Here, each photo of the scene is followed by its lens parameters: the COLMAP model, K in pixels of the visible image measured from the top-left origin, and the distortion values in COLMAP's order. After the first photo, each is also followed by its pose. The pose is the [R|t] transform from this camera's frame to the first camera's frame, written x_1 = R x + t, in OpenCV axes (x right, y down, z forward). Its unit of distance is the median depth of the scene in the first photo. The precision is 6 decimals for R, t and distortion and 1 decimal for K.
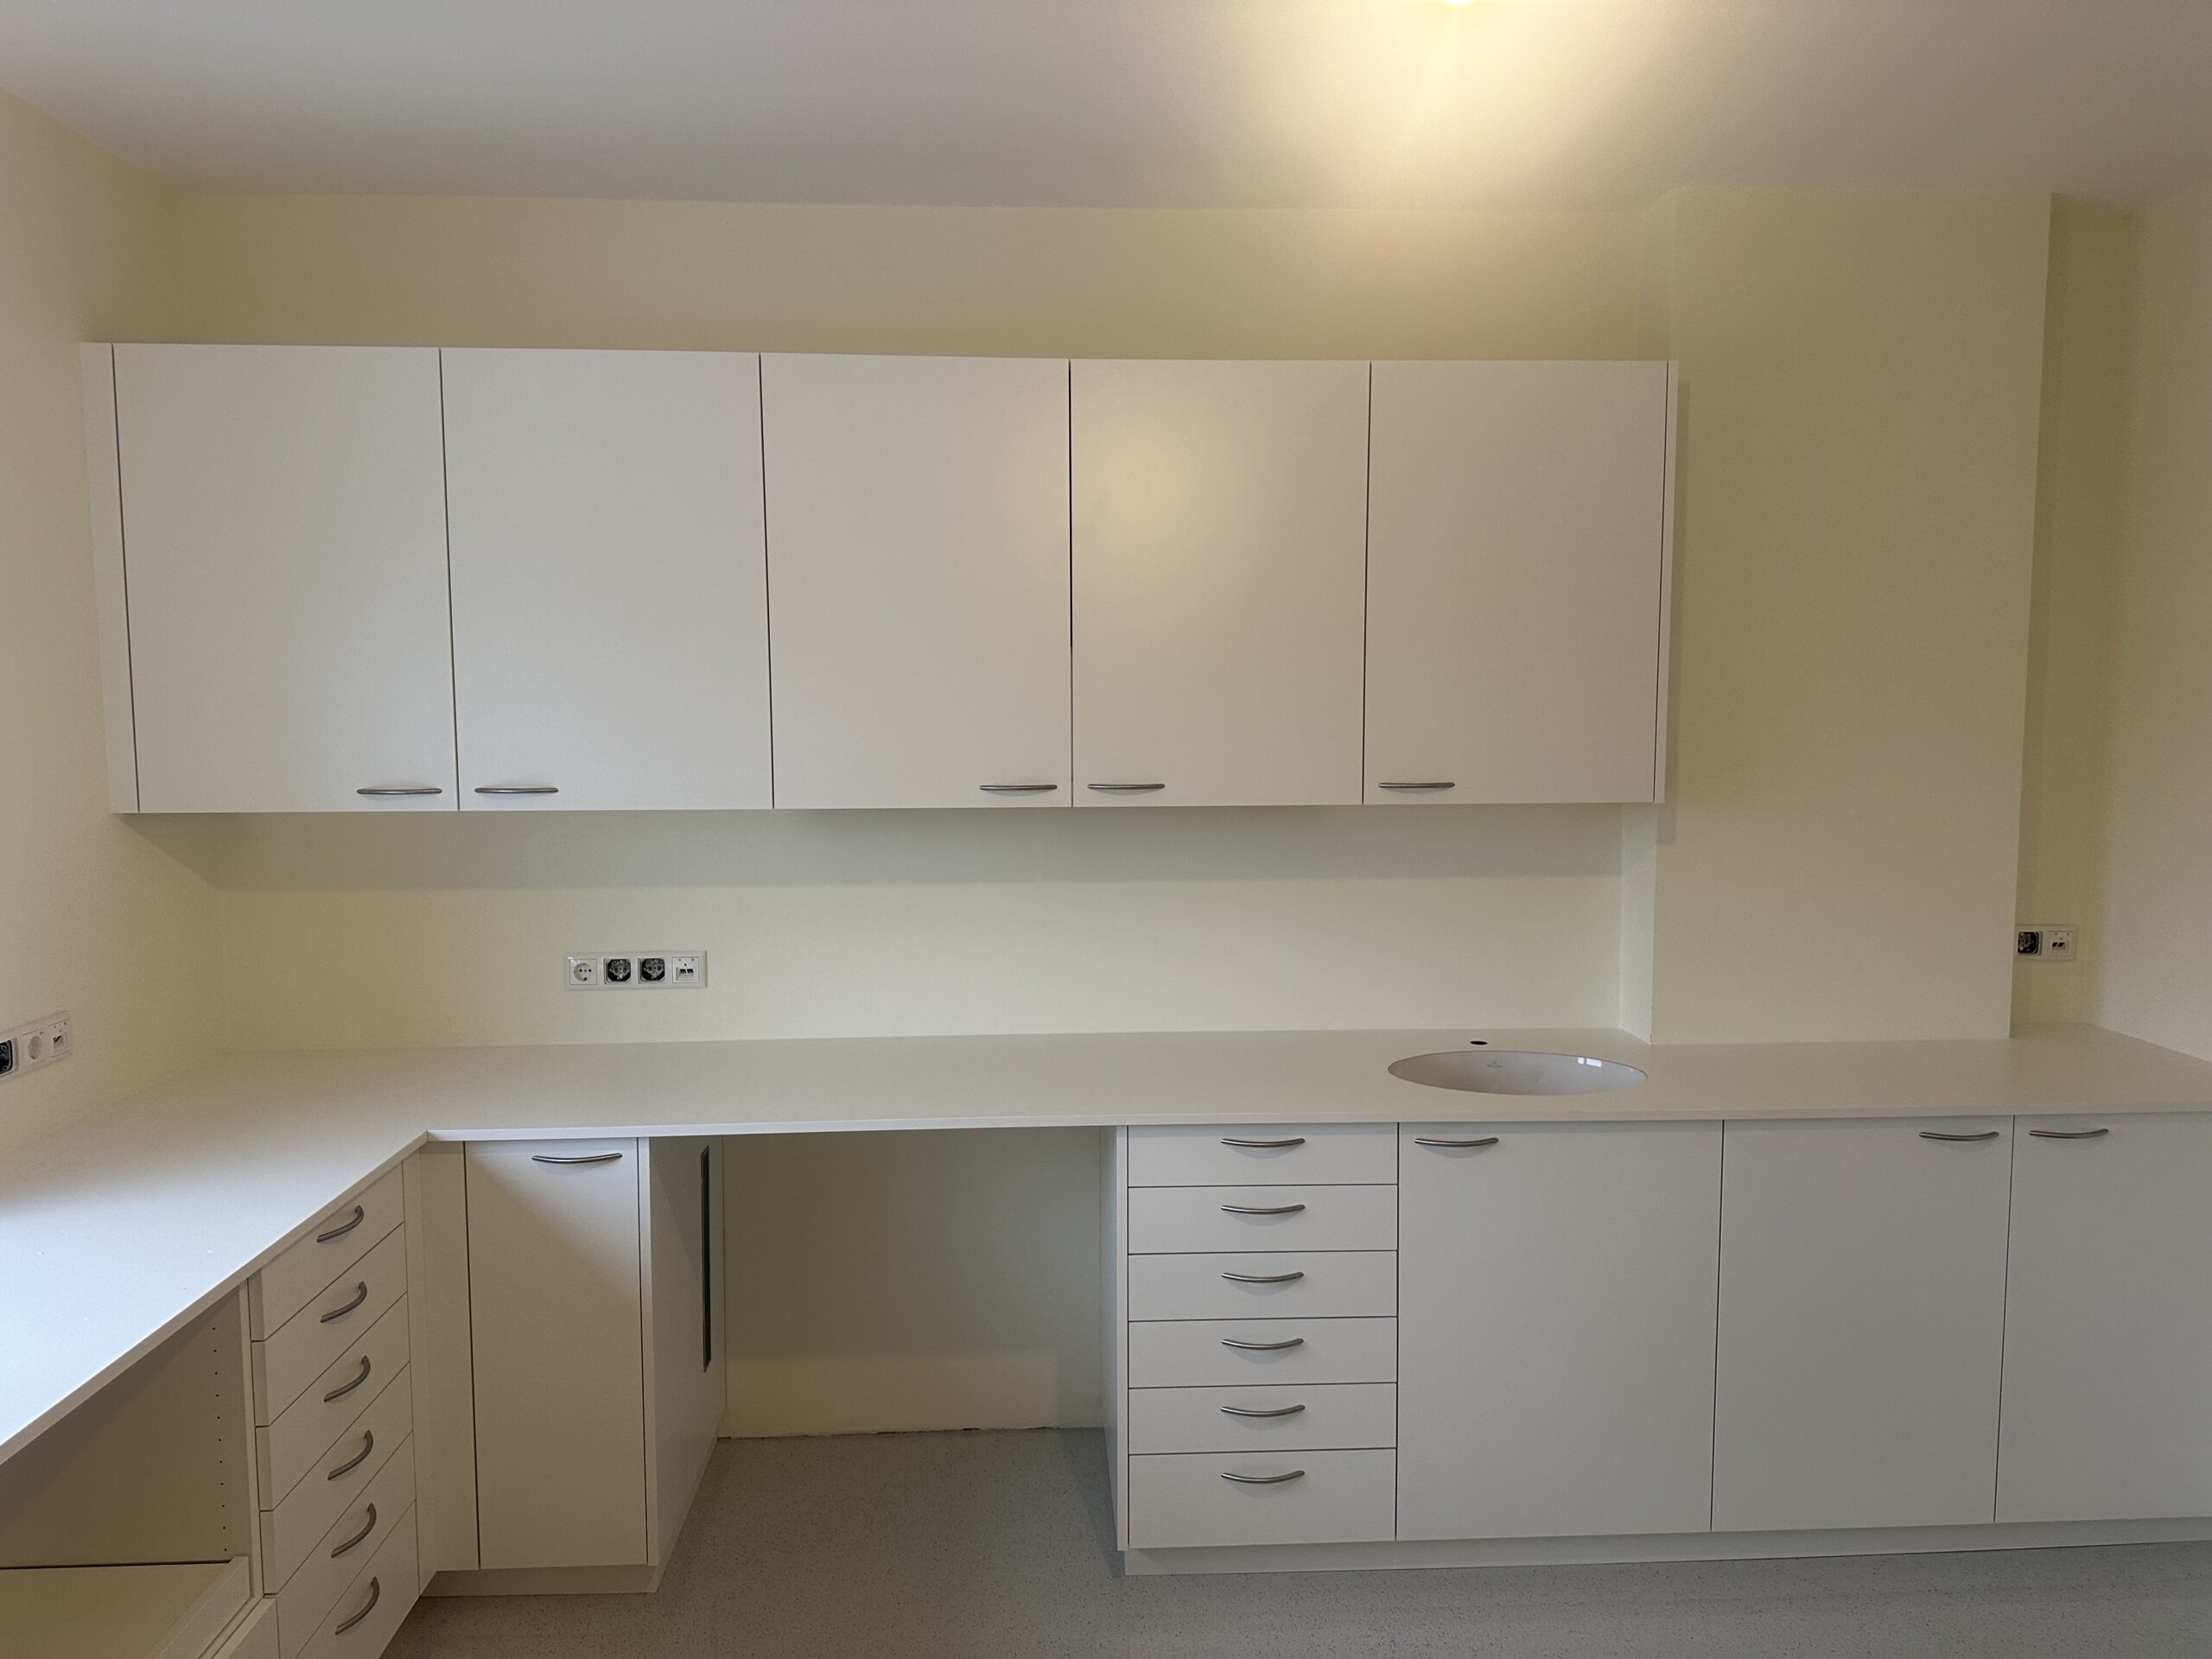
lens RADIAL K [[1521.3, 0, 1100.0], [0, 1521.3, 822.2], [0, 0, 1]] dist [0.104023, -0.155826]
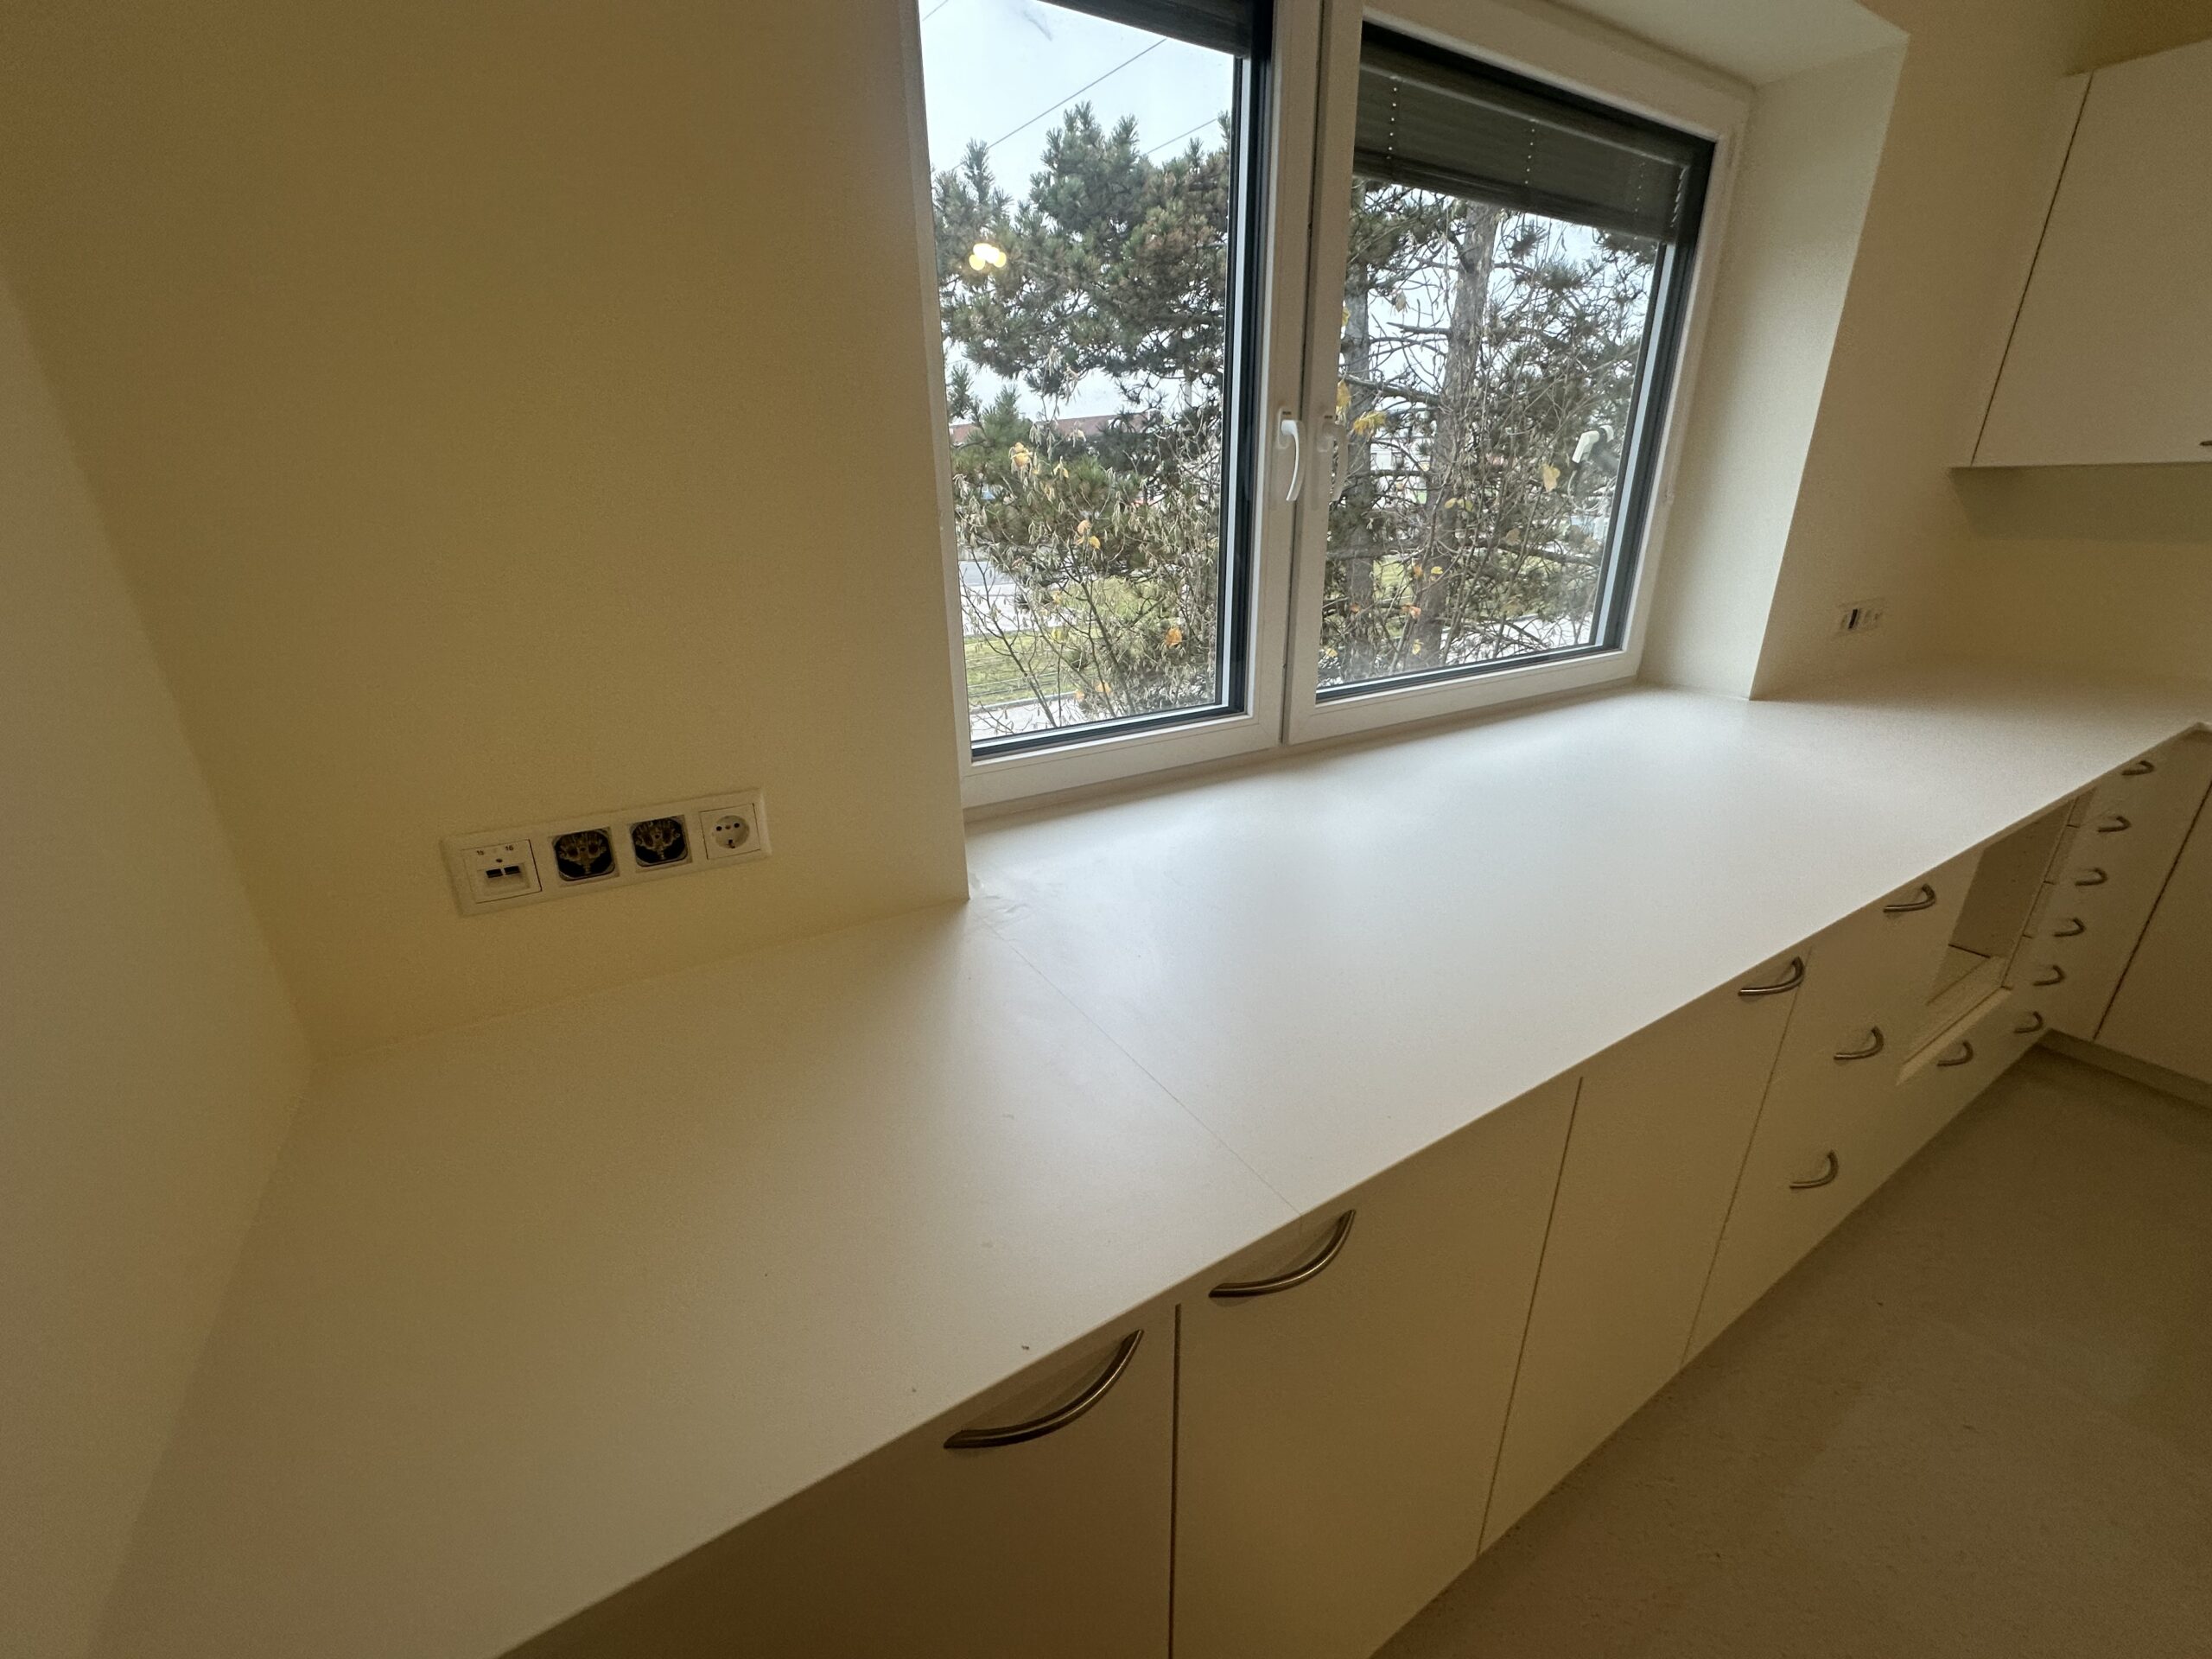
lens RADIAL K [[879.3, 0, 1098.9], [0, 879.3, 828.9], [0, 0, 1]] dist [-0.001520, -0.000046]
pose [[0.478548, 0.308526, -0.822073, -0.239126], [-0.057893, 0.945285, 0.321067, 0.099864], [0.876151, -0.106054, 0.470226, -0.132991]]
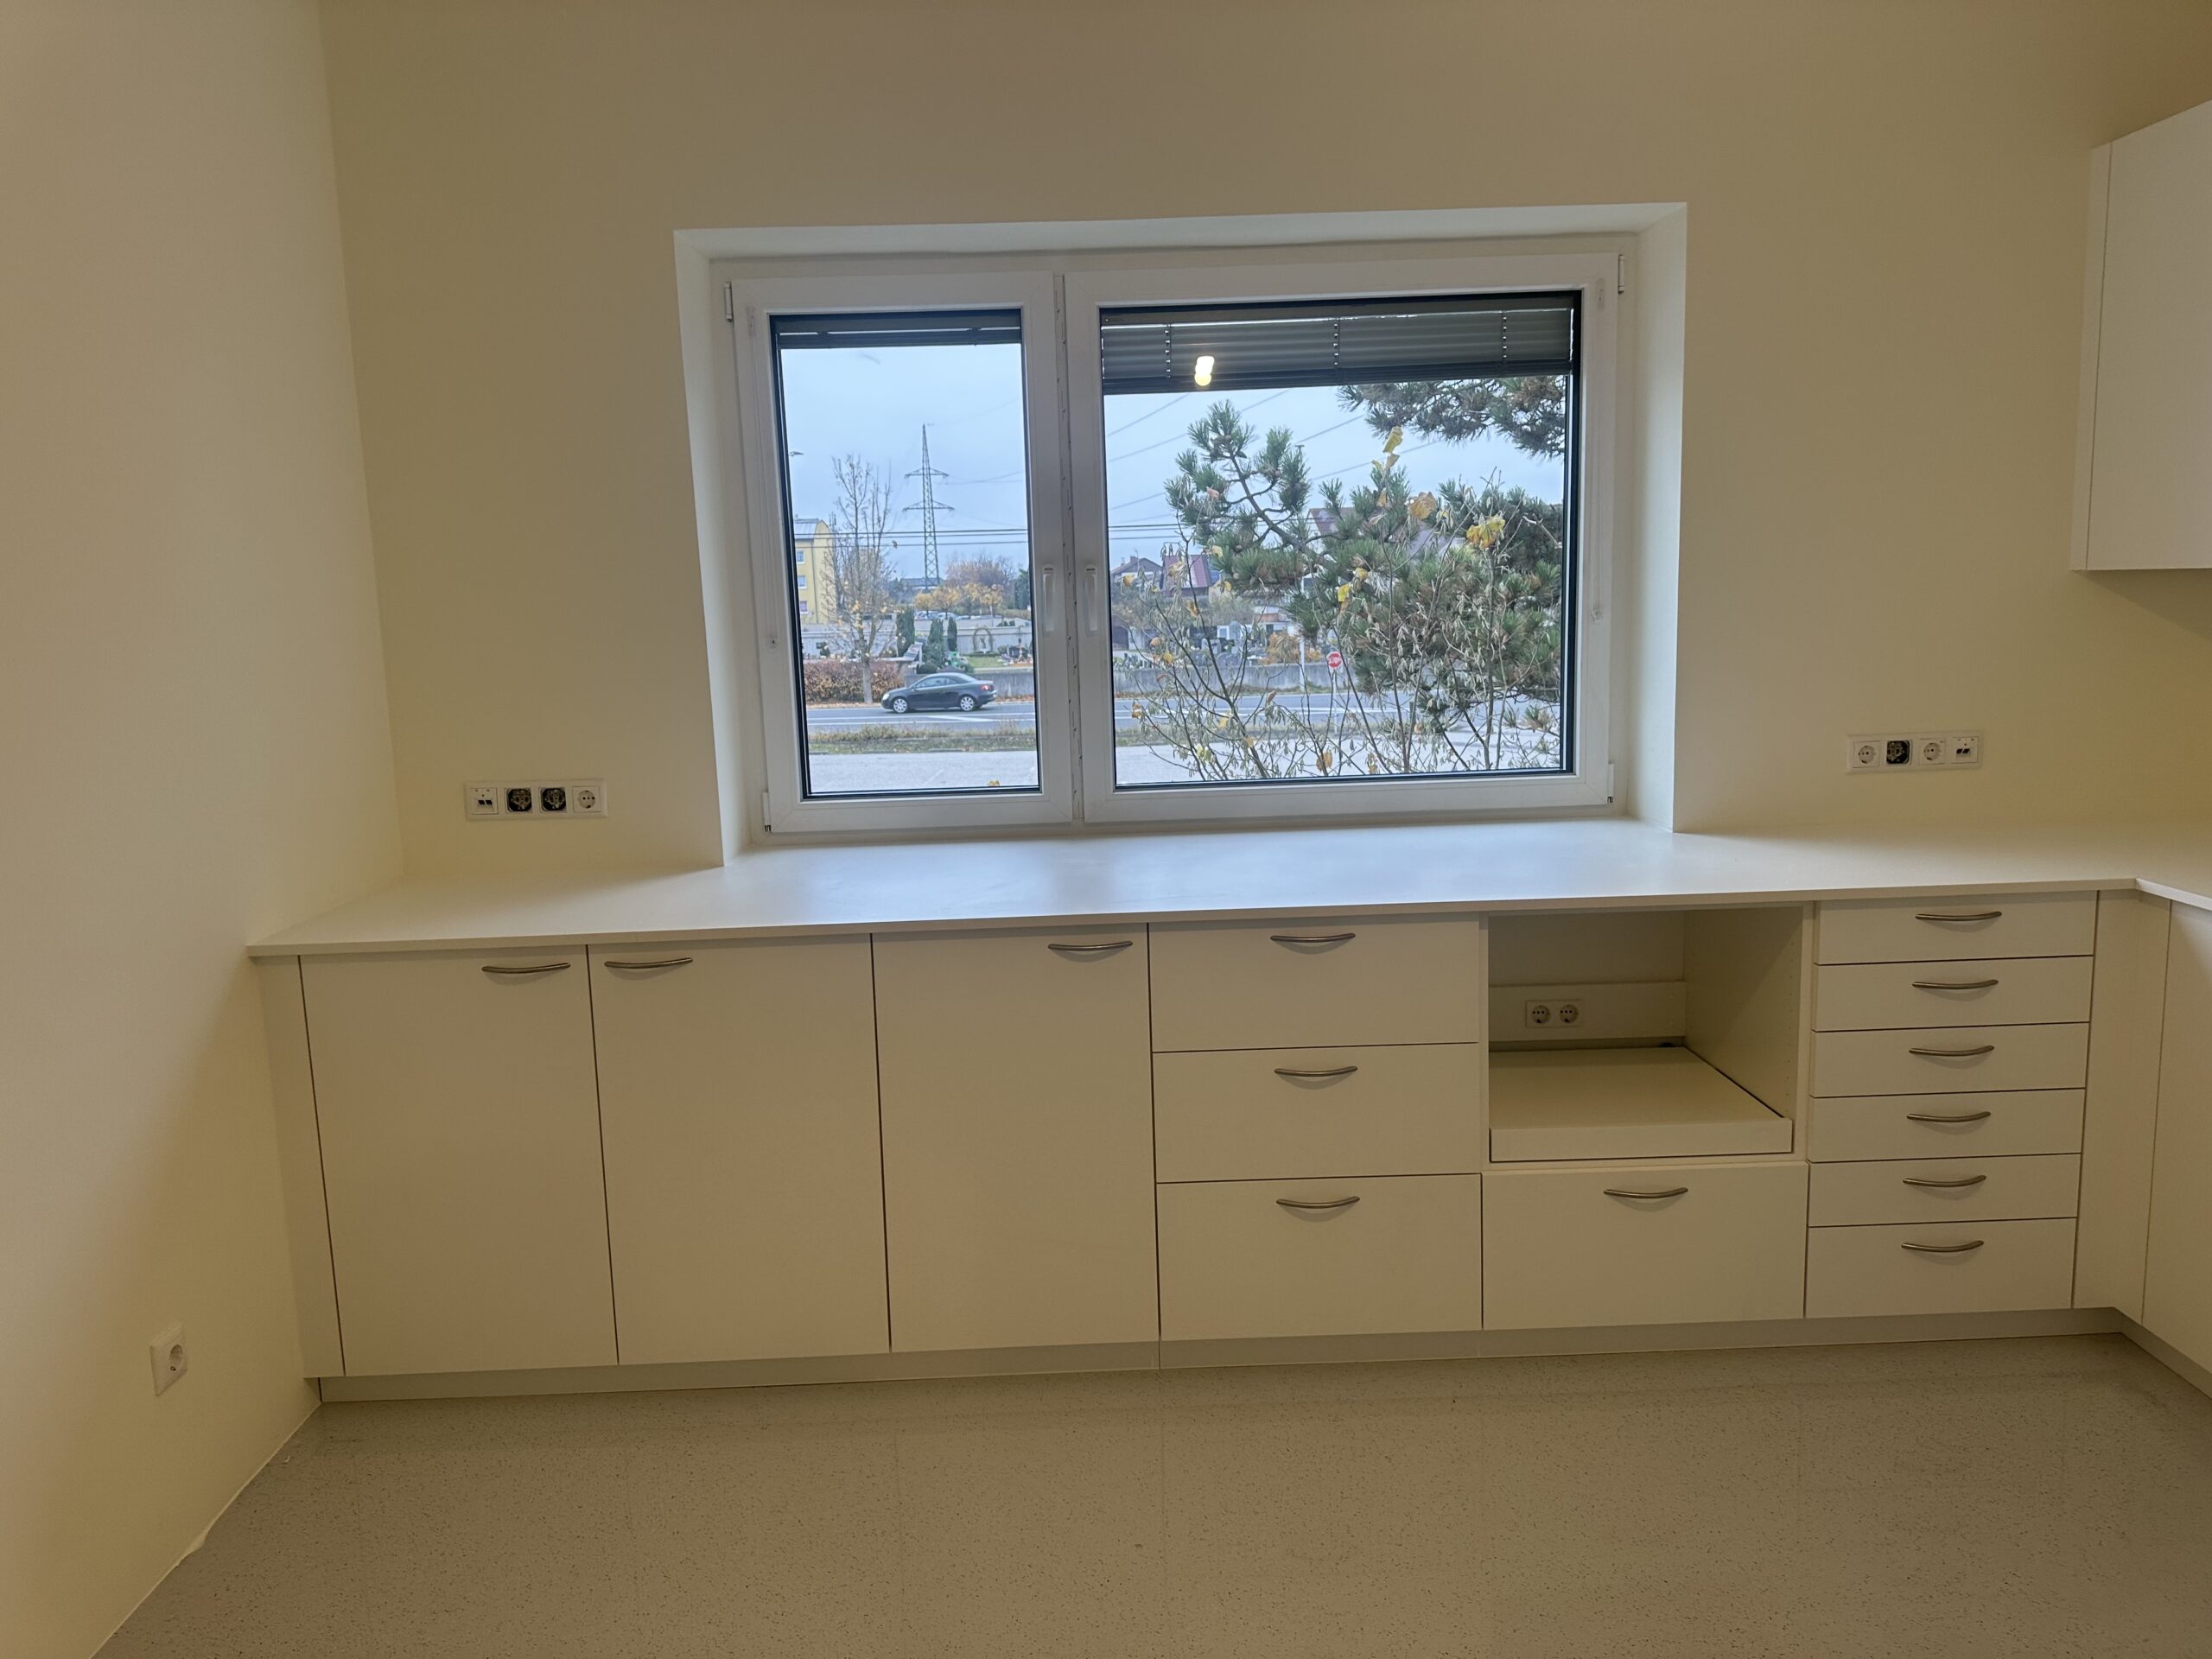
lens RADIAL K [[1521.3, 0, 1100.0], [0, 1521.3, 822.2], [0, 0, 1]] dist [0.104023, -0.155826]
pose [[-0.034165, 0.152454, -0.987720, 0.551310], [-0.049093, 0.986848, 0.154017, 0.038209], [0.998210, 0.053752, -0.026232, 0.324869]]
